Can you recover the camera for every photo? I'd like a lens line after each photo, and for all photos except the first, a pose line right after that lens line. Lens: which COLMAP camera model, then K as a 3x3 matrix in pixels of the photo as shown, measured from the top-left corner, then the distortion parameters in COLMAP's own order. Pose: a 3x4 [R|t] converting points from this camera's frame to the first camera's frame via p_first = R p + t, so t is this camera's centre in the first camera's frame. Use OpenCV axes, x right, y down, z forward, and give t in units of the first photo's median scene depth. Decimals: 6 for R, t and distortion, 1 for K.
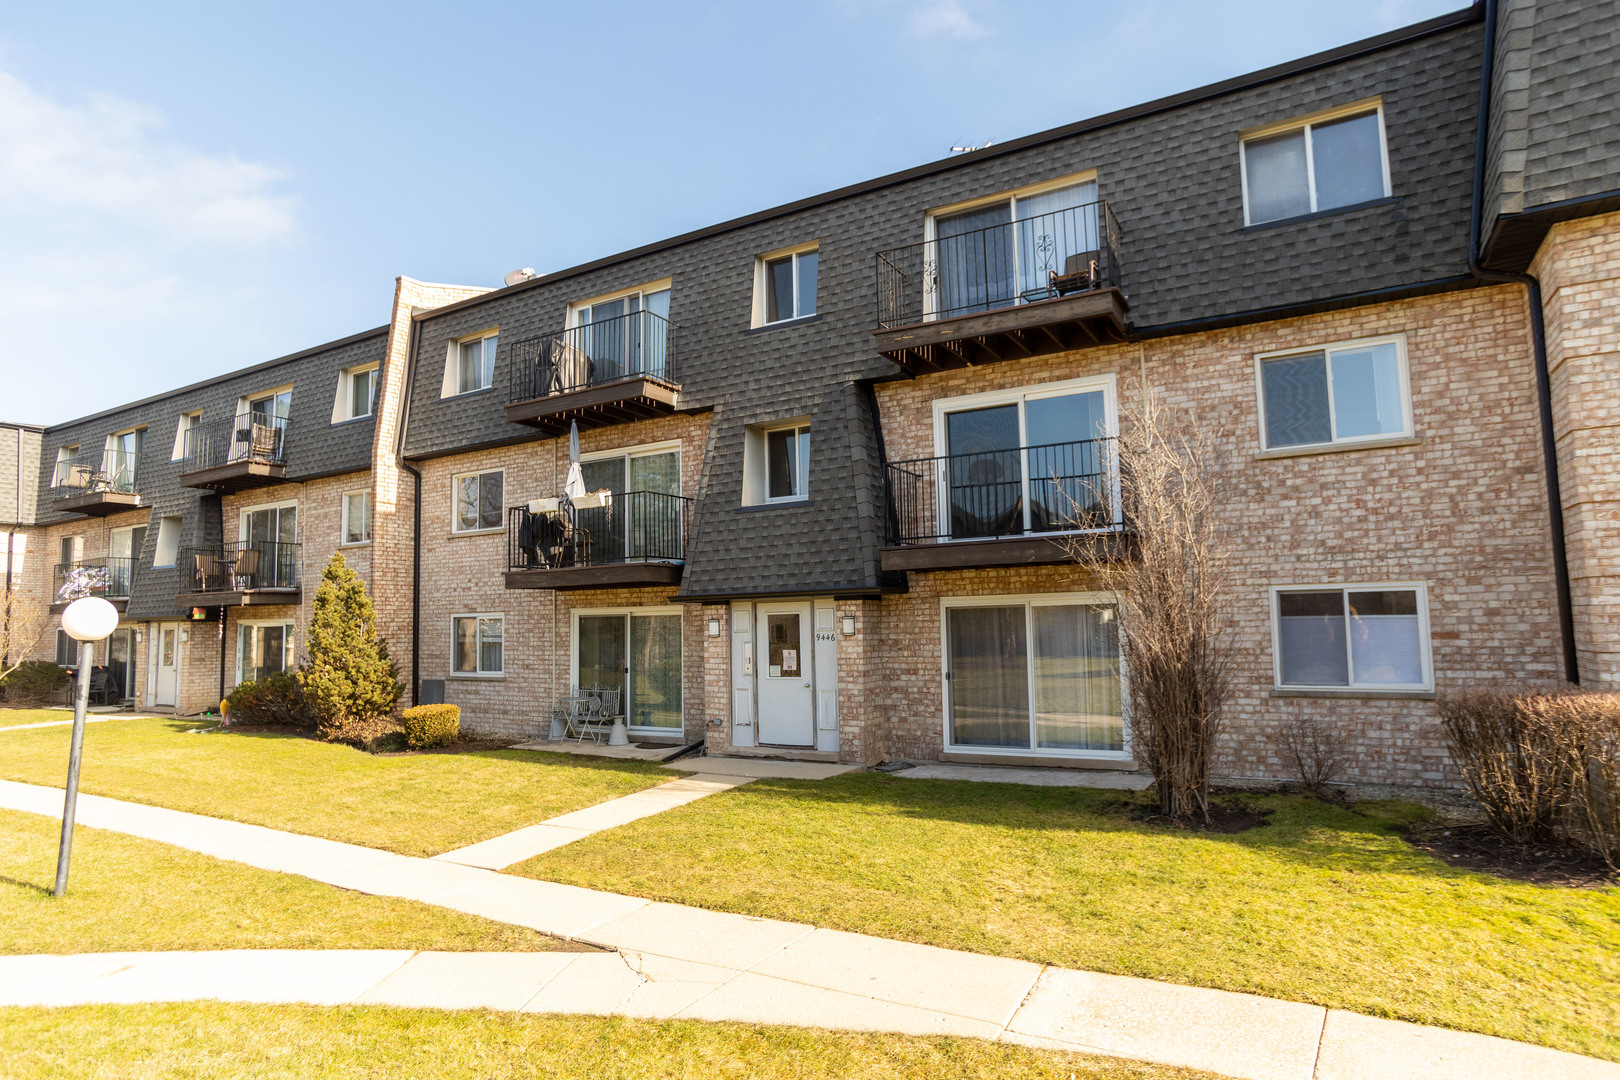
lens RADIAL K [[913.5, 0, 810.0], [0, 913.5, 540.0], [0, 0, 1]] dist [-0.074779, 0.058189]
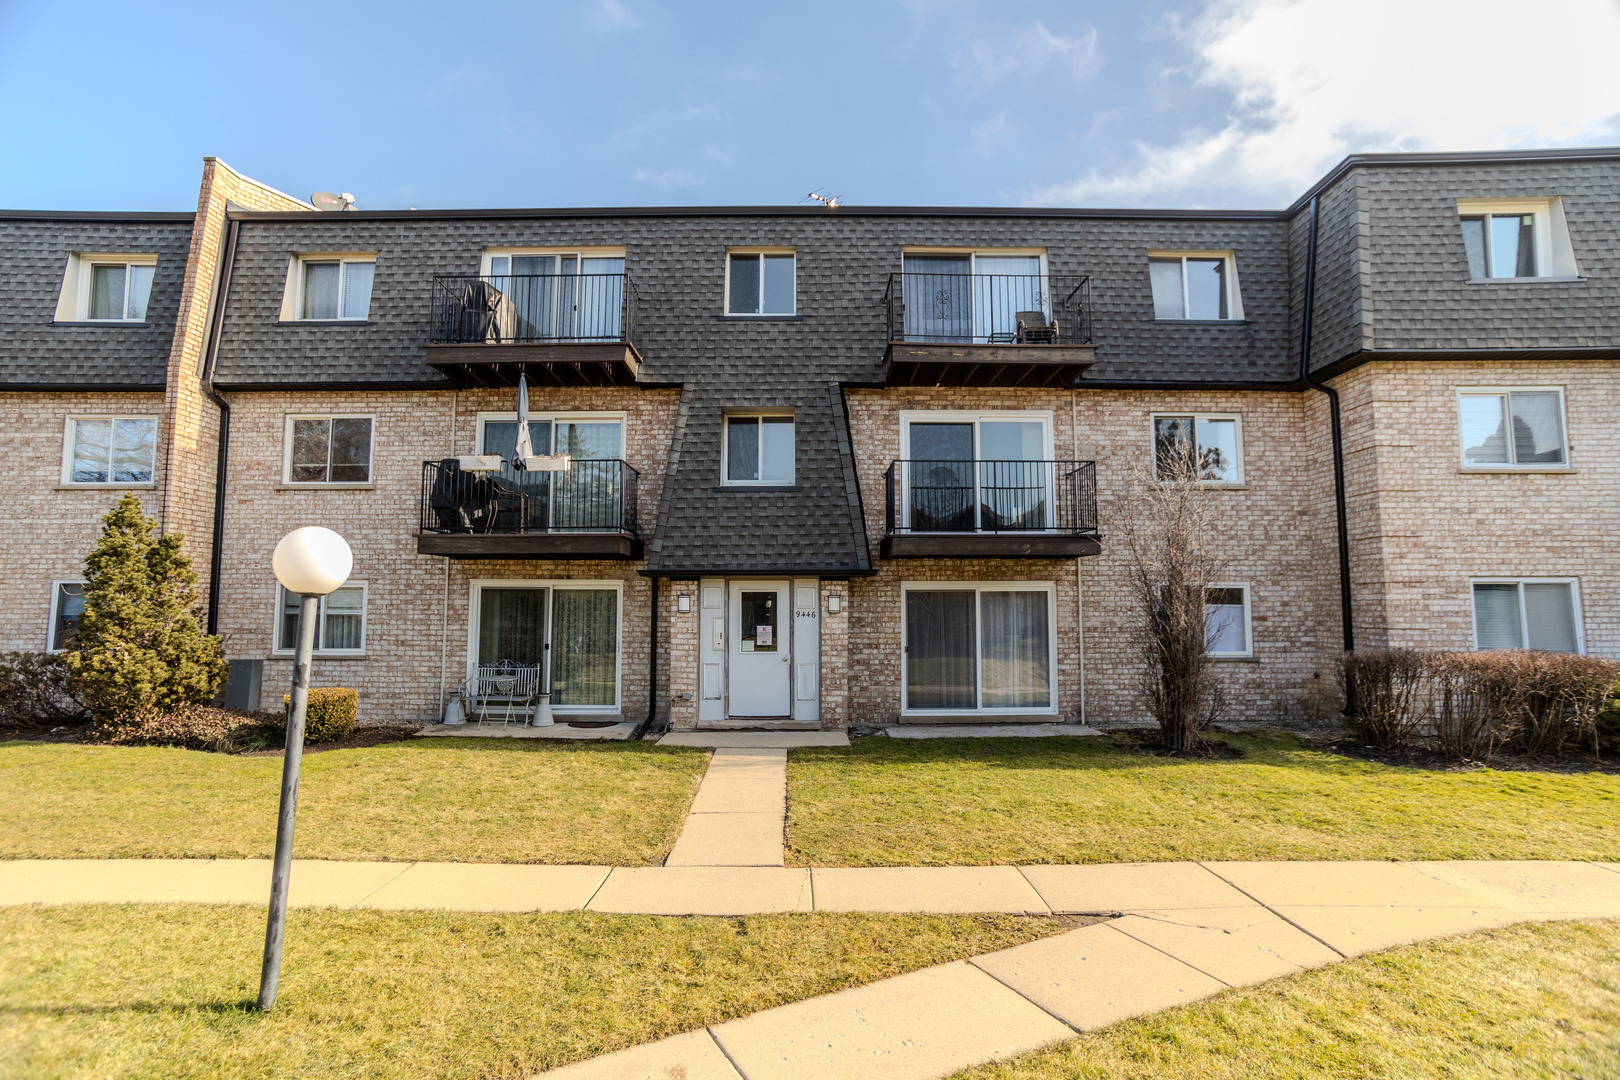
lens RADIAL K [[778.4, 0, 805.4], [0, 778.4, 542.6], [0, 0, 1]] dist [-0.075779, 0.051297]
pose [[0.864630, 0.063403, 0.498392, -0.454058], [-0.064529, 0.997803, -0.014988, 0.036472], [-0.498248, -0.019202, 0.866822, 0.209247]]
